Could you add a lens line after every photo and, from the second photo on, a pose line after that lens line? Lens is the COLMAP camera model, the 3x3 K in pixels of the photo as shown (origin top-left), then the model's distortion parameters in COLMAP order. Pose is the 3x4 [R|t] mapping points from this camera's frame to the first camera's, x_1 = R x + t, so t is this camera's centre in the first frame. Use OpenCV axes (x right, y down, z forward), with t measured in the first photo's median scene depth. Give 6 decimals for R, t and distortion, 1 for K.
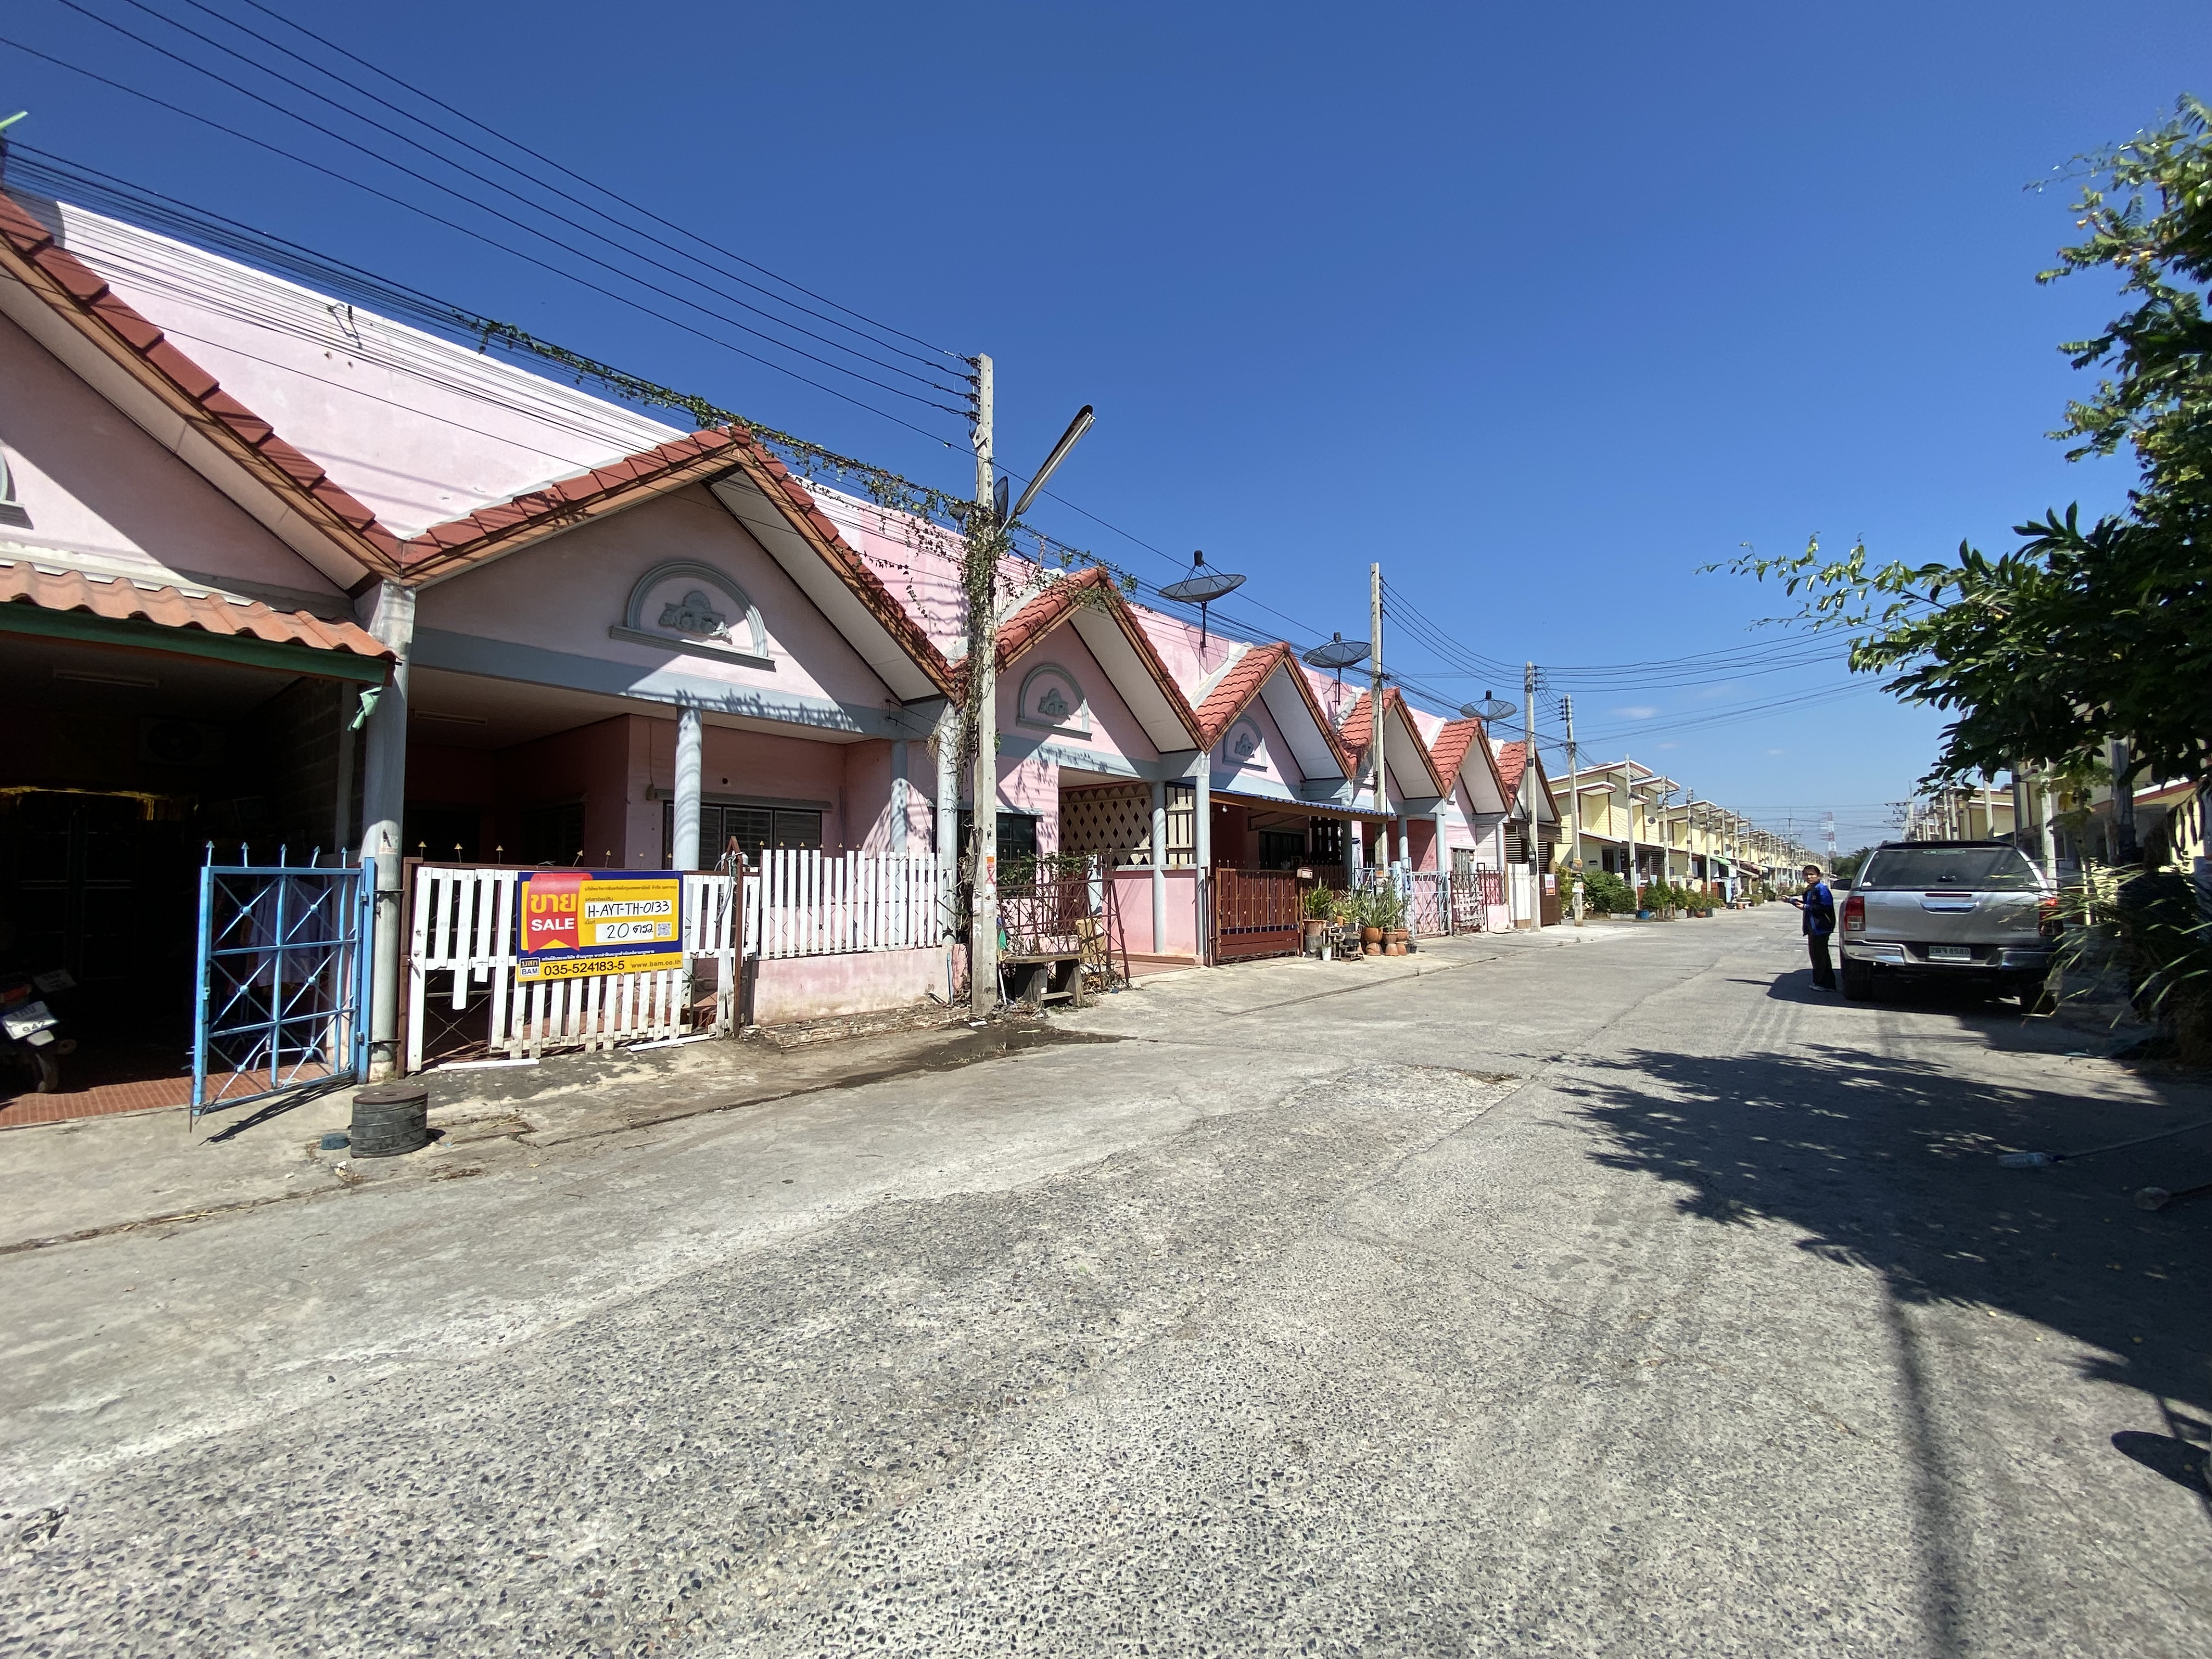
lens RADIAL K [[914.8, 0, 1097.1], [0, 914.8, 836.1], [0, 0, 1]] dist [0.047507, -0.028649]
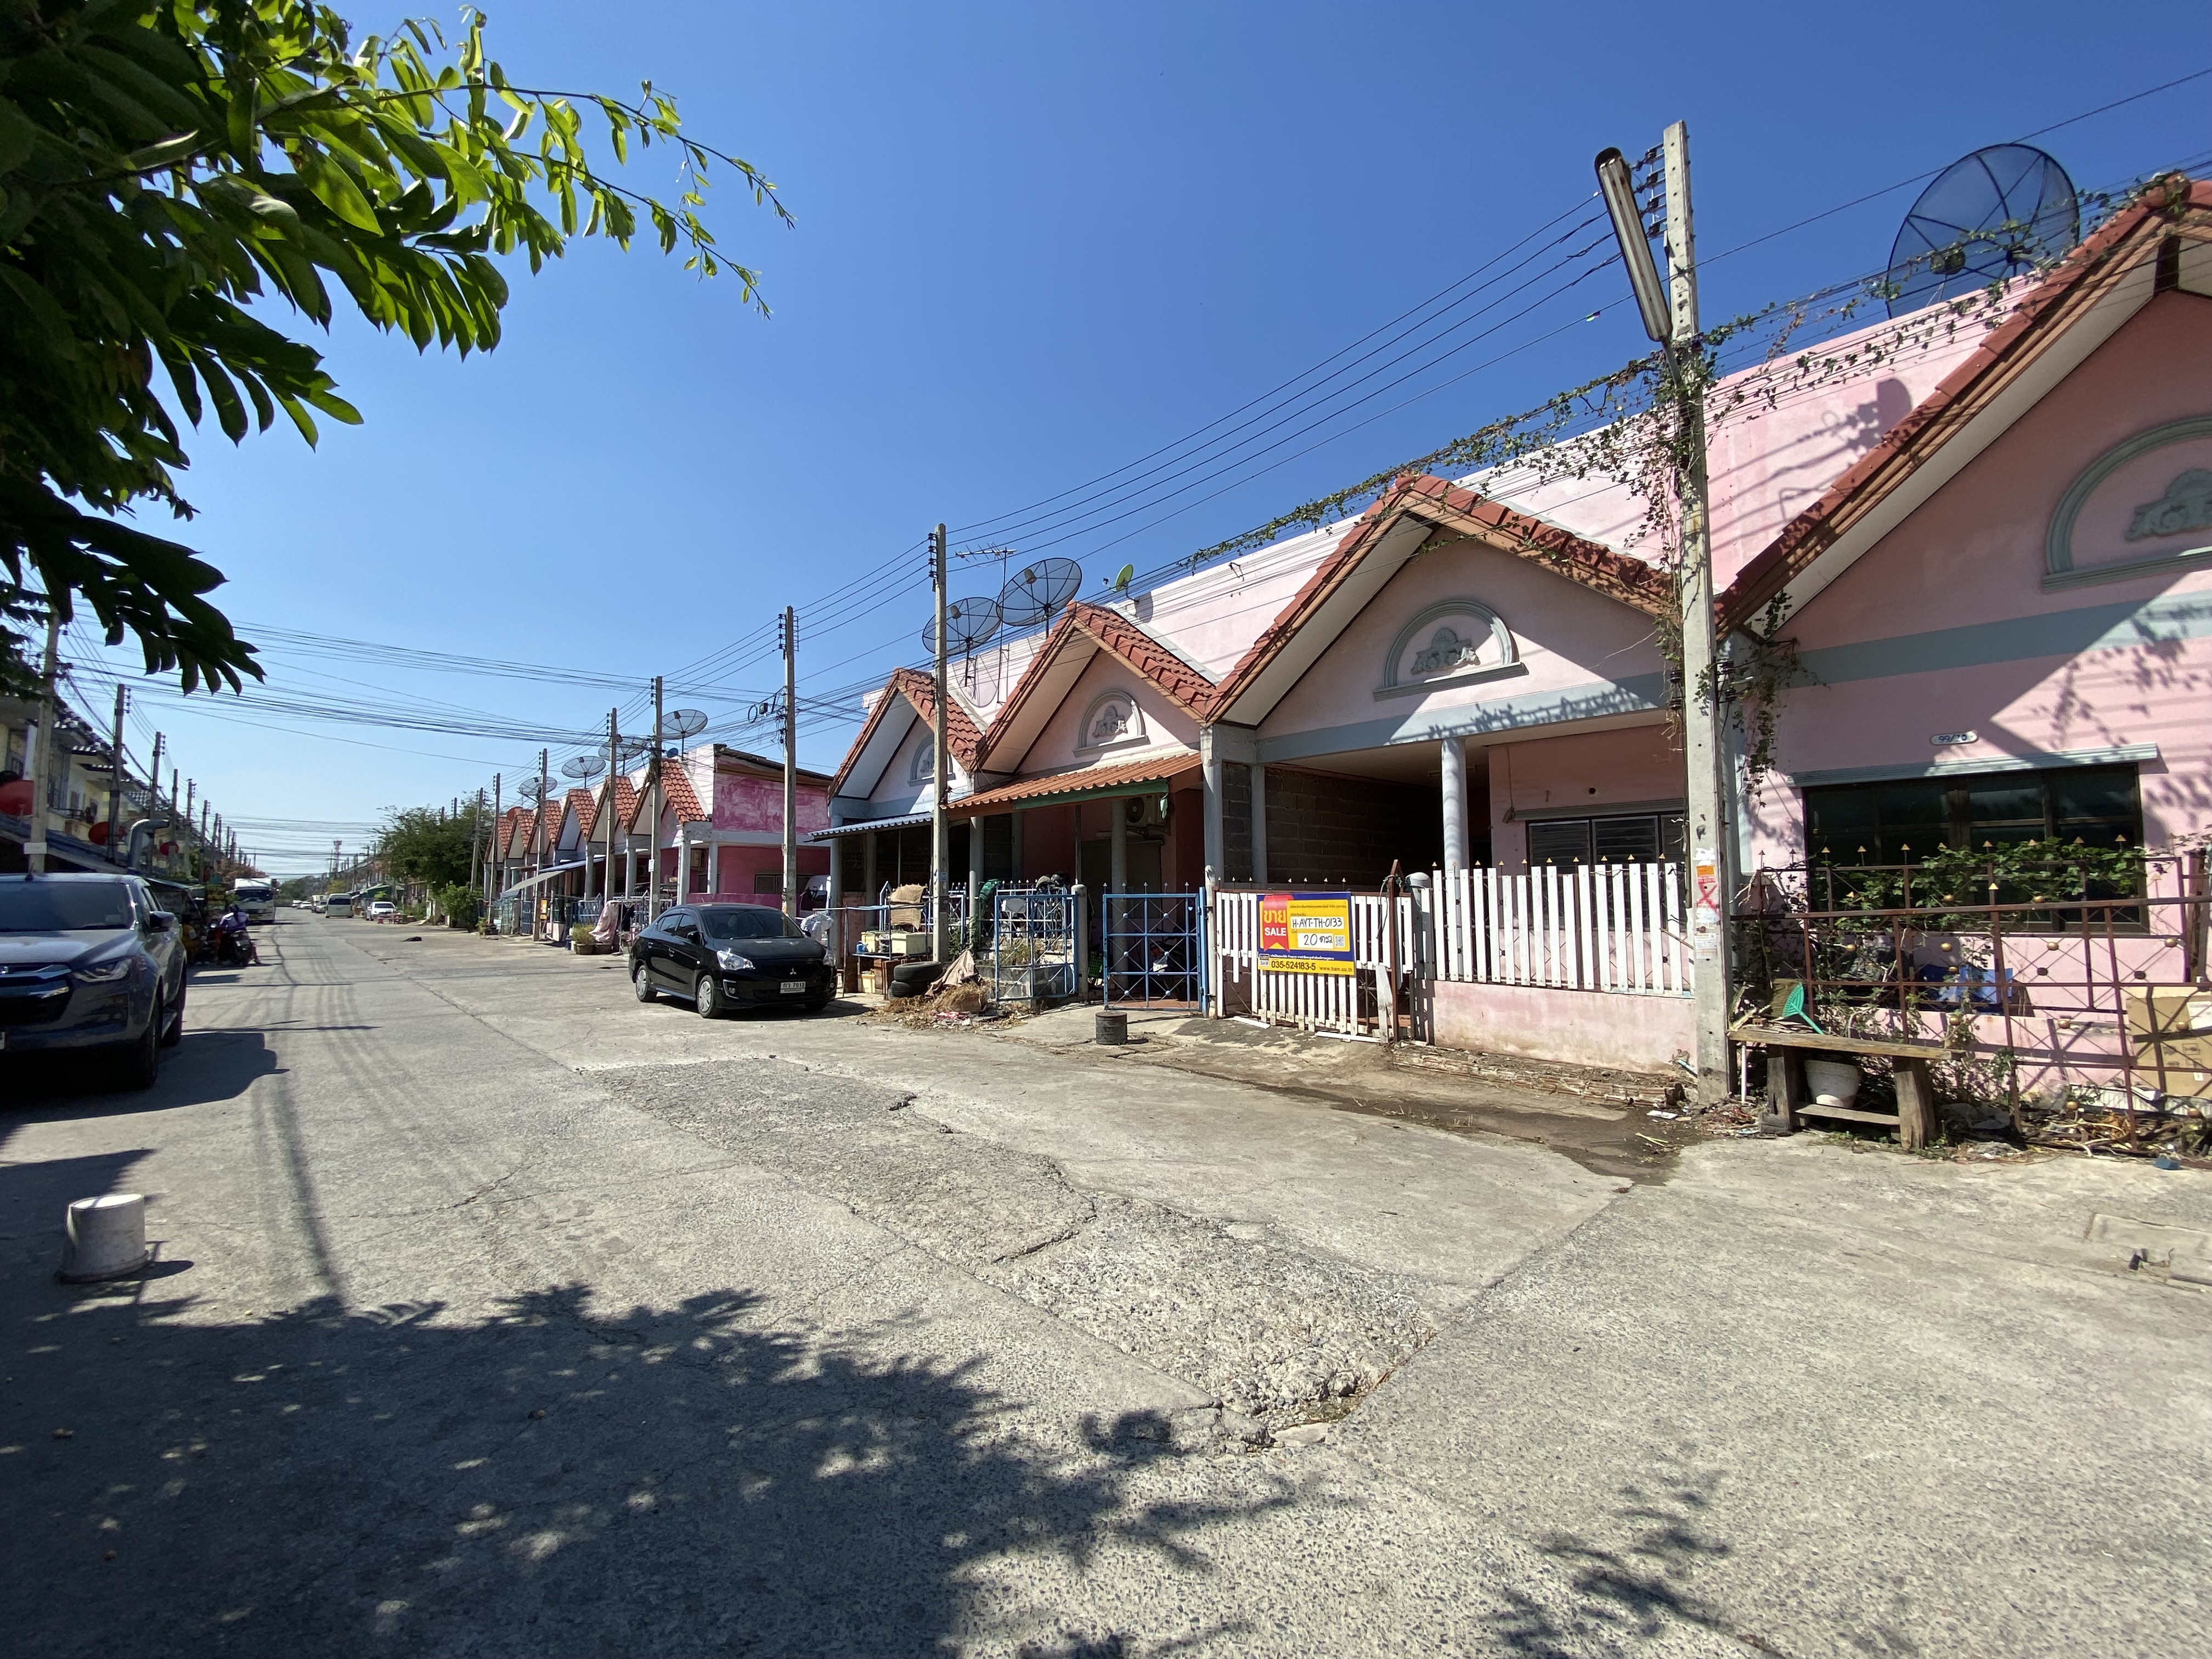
lens RADIAL K [[914.8, 0, 1097.1], [0, 914.8, 836.1], [0, 0, 1]] dist [0.047507, -0.028649]
pose [[-0.158501, -0.063214, -0.985333, 1.077853], [0.052431, 0.996002, -0.072332, 0.047491], [0.985966, -0.063127, -0.154553, 1.229284]]
